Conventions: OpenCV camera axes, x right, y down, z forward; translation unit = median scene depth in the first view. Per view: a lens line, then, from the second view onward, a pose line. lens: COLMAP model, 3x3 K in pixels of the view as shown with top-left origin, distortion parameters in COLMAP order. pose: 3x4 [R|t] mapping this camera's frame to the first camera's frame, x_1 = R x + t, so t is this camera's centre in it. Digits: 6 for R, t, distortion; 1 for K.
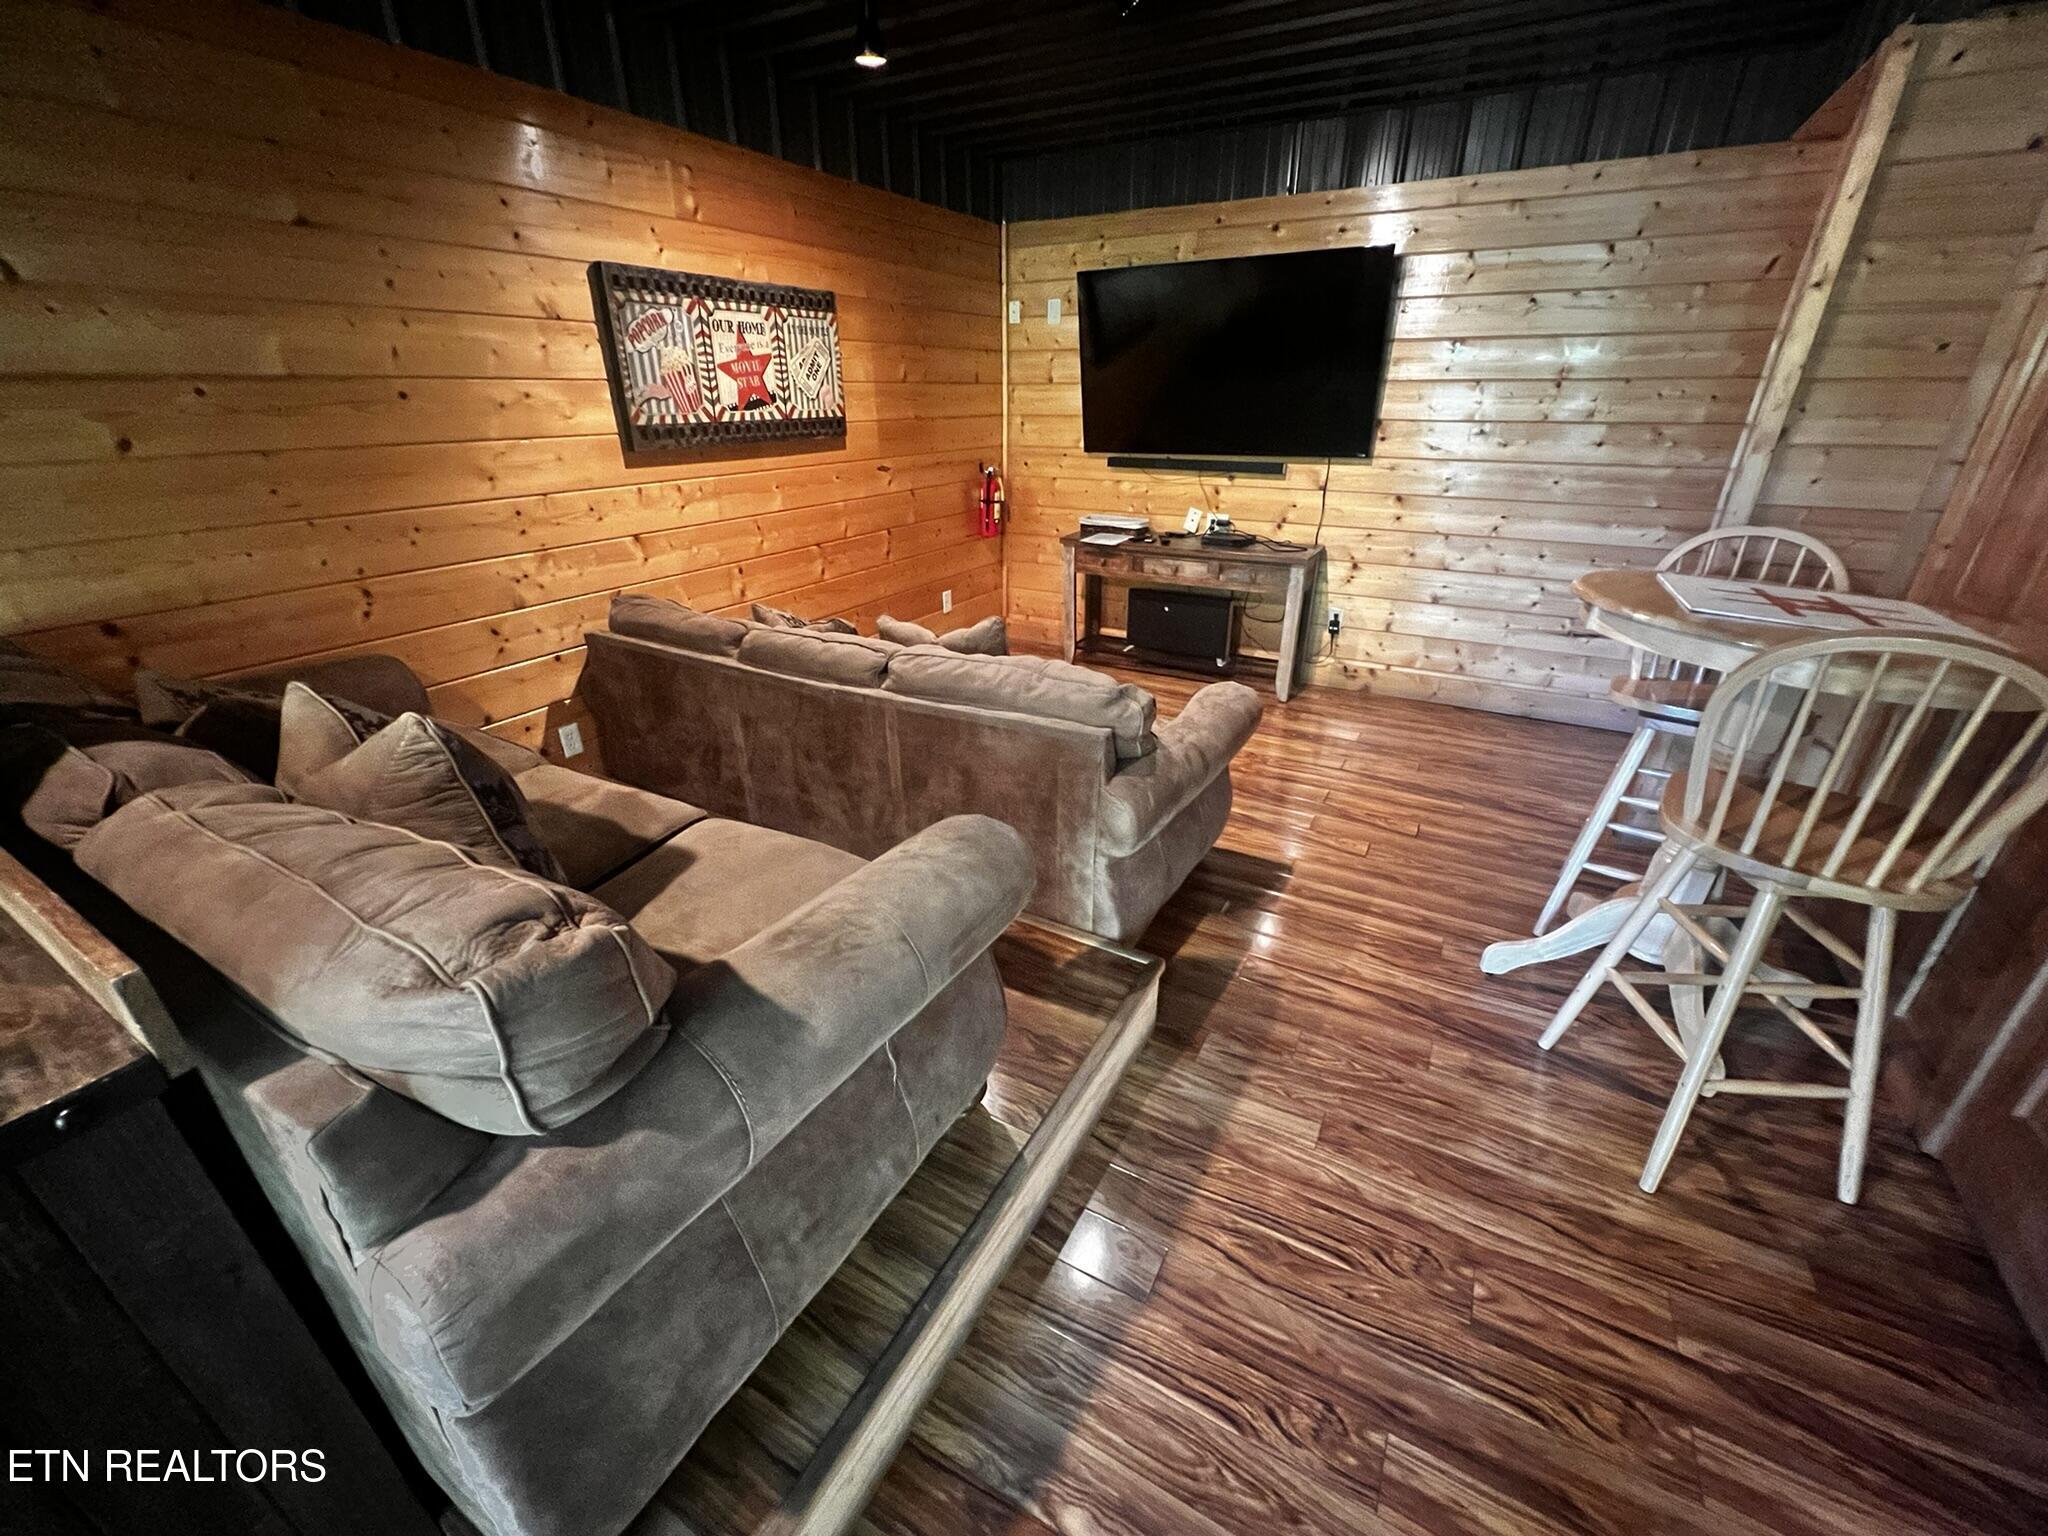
lens RADIAL K [[822.3, 0, 1029.4], [0, 822.3, 771.5], [0, 0, 1]] dist [-0.002833, 0.001037]
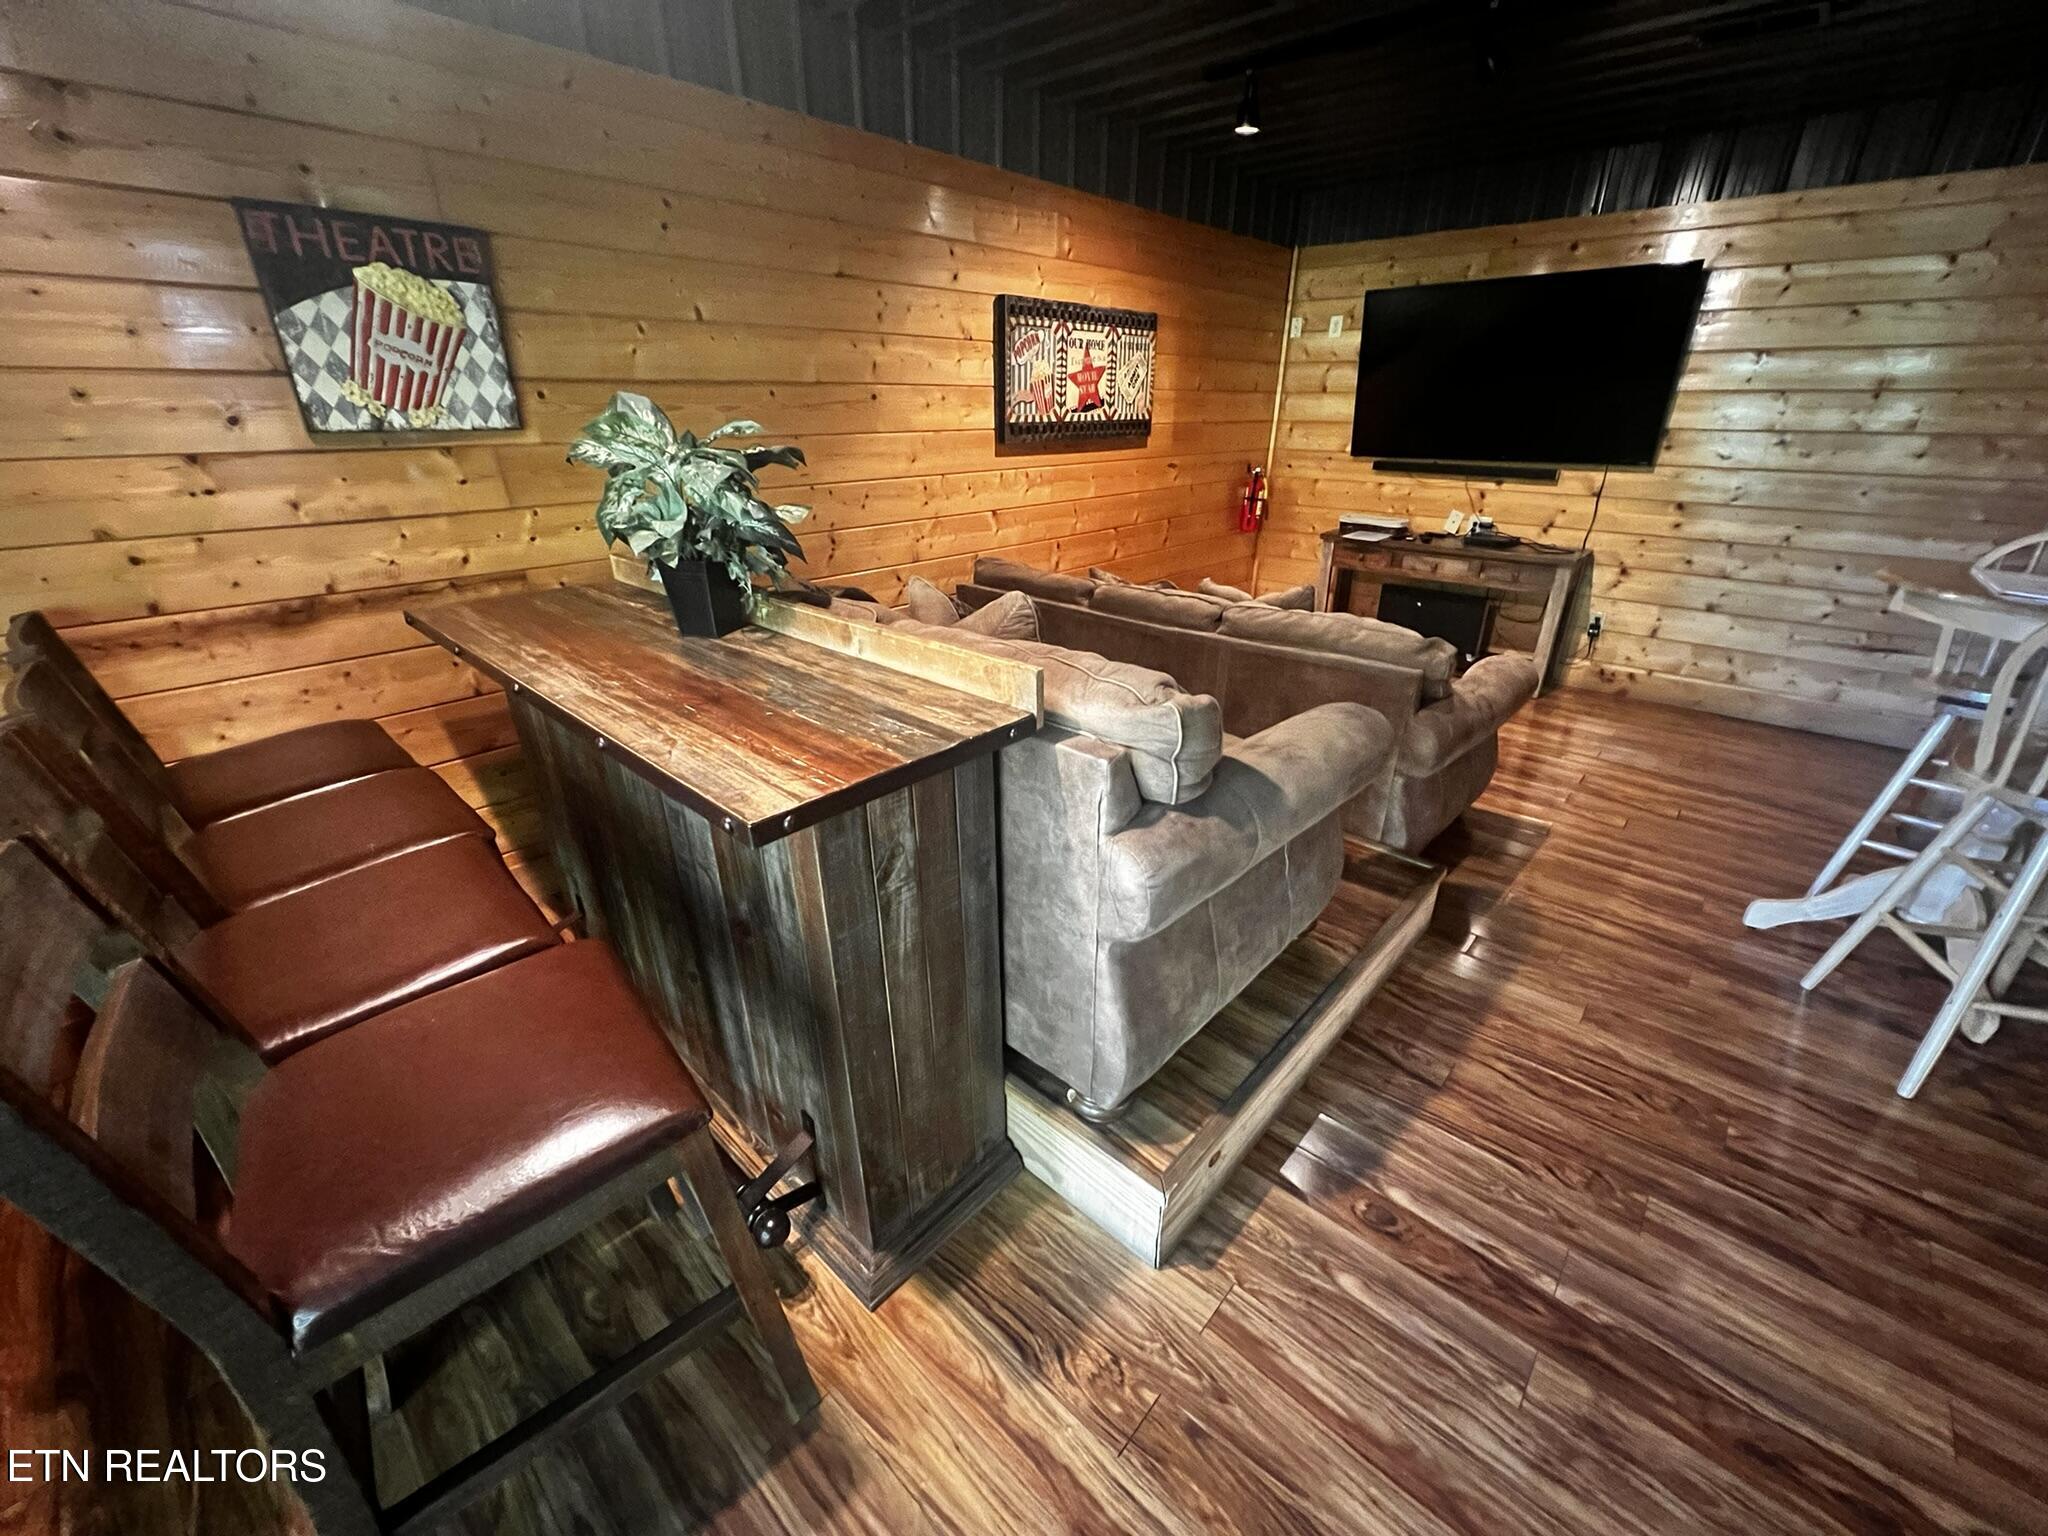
lens RADIAL K [[822.3, 0, 1030.0], [0, 822.3, 771.9], [0, 0, 1]] dist [-0.002833, 0.001037]
pose [[0.975293, 0.096296, -0.198822, -0.139020], [-0.098288, 0.995158, -0.000149, 0.101966], [0.197845, 0.019687, 0.980036, -0.205236]]
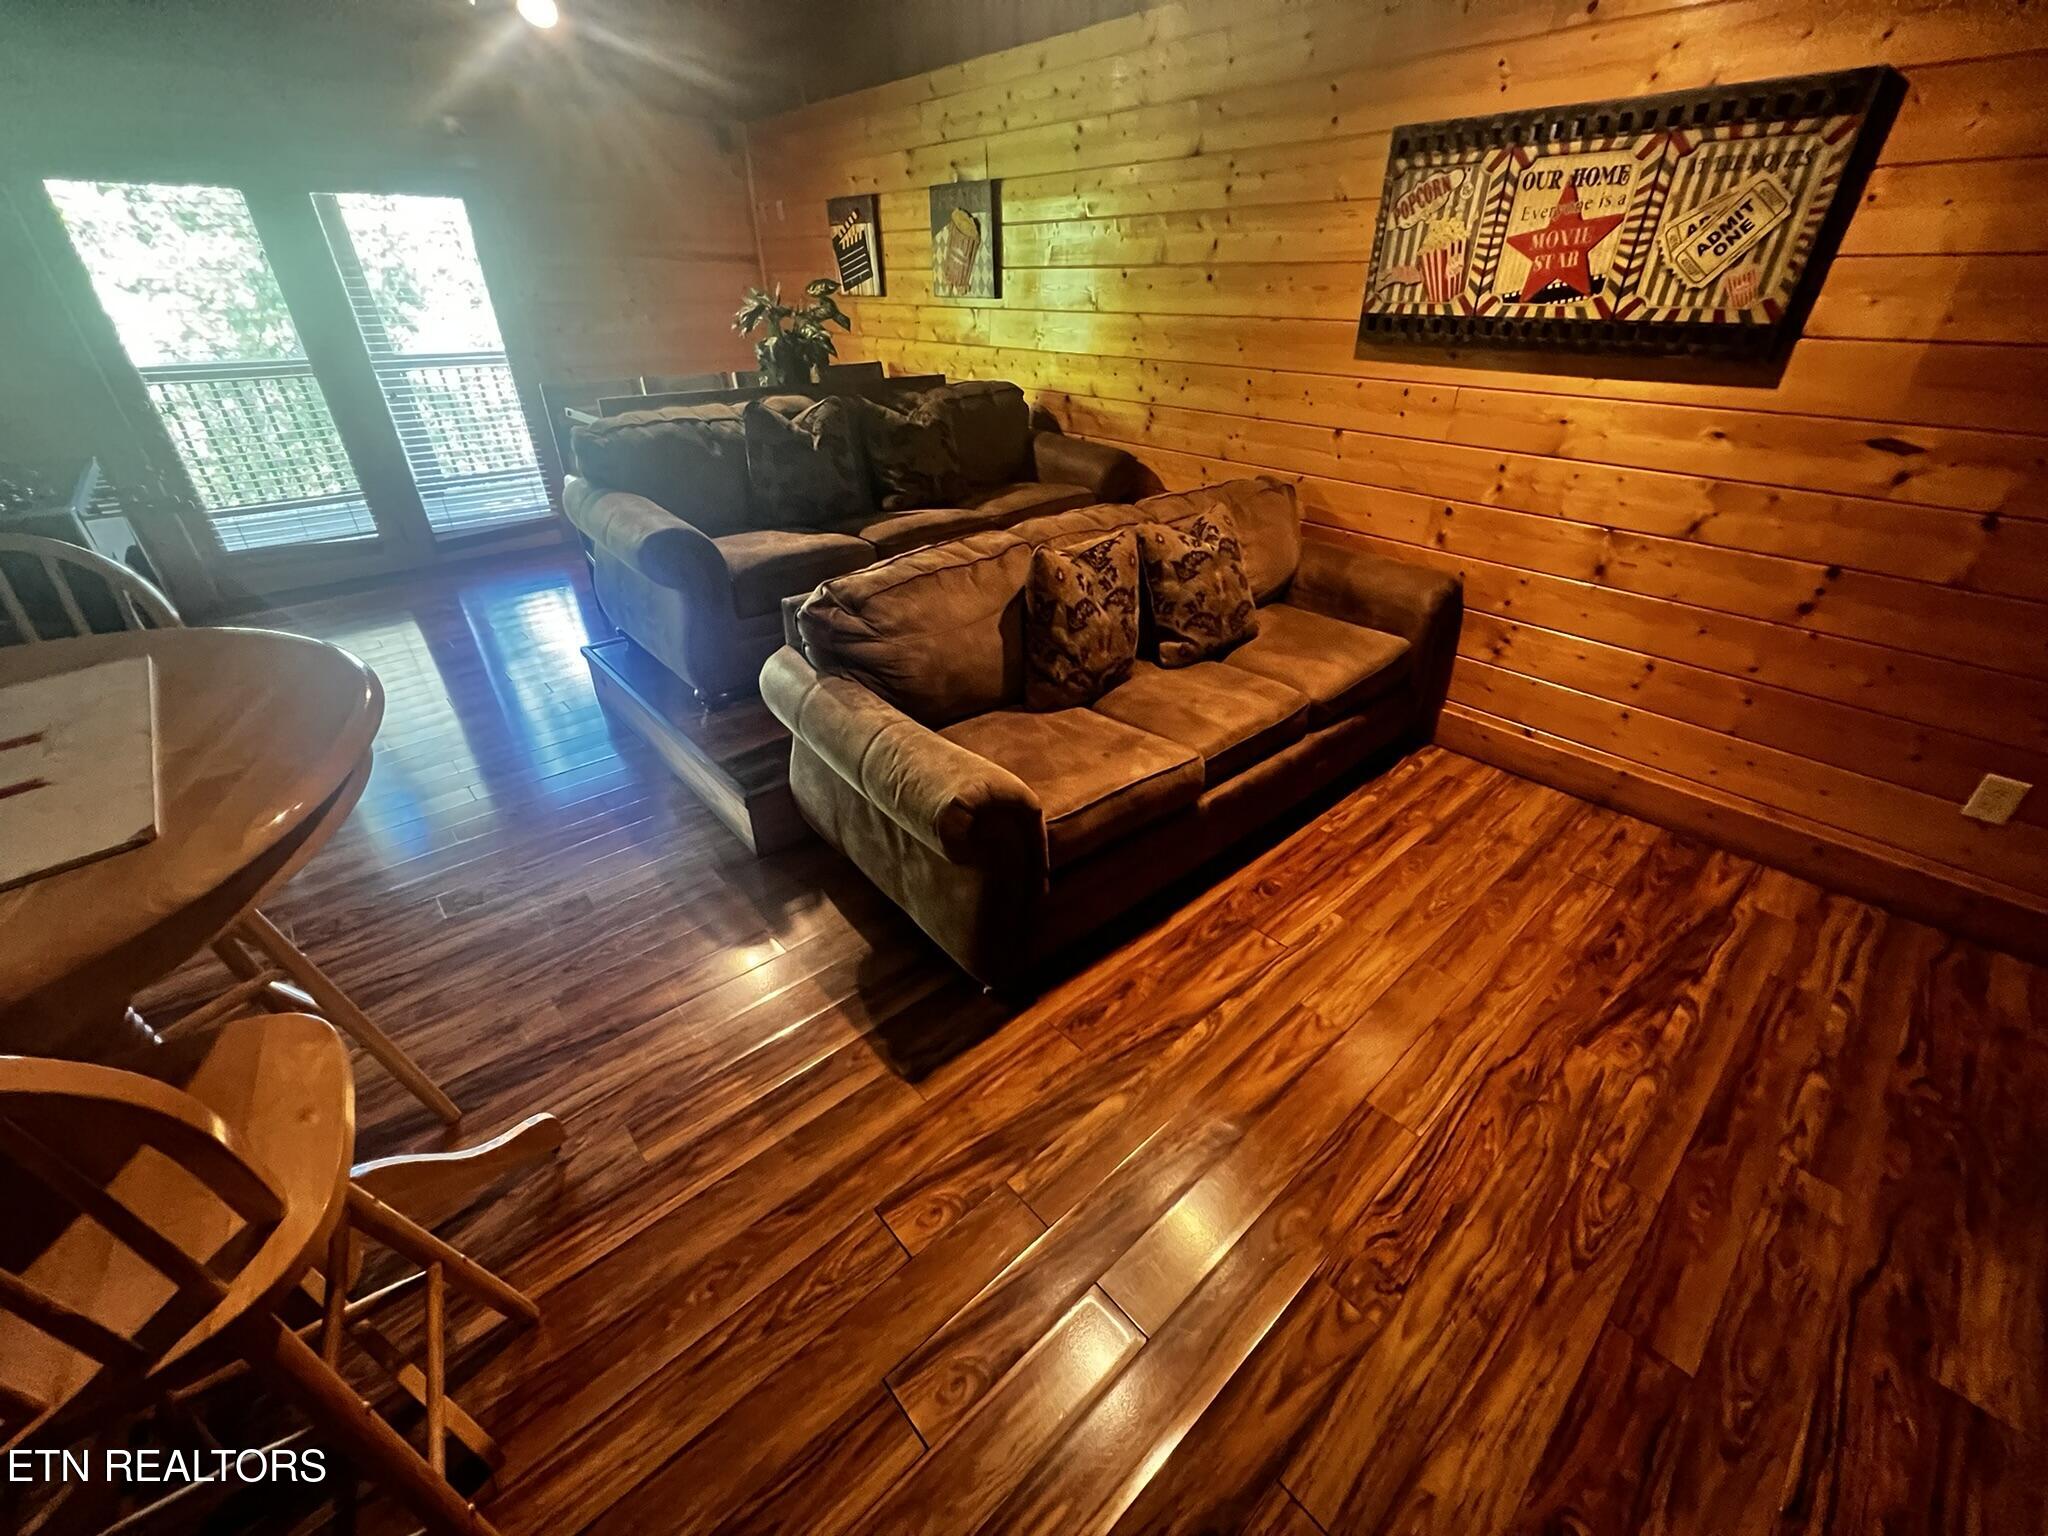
lens RADIAL K [[822.3, 0, 1026.5], [0, 822.3, 770.2], [0, 0, 1]] dist [-0.002833, 0.001037]
pose [[-0.327510, 0.490670, -0.807453, 0.641336], [-0.394407, 0.705574, 0.588736, -0.431443], [0.858592, 0.511282, -0.037559, 0.923370]]
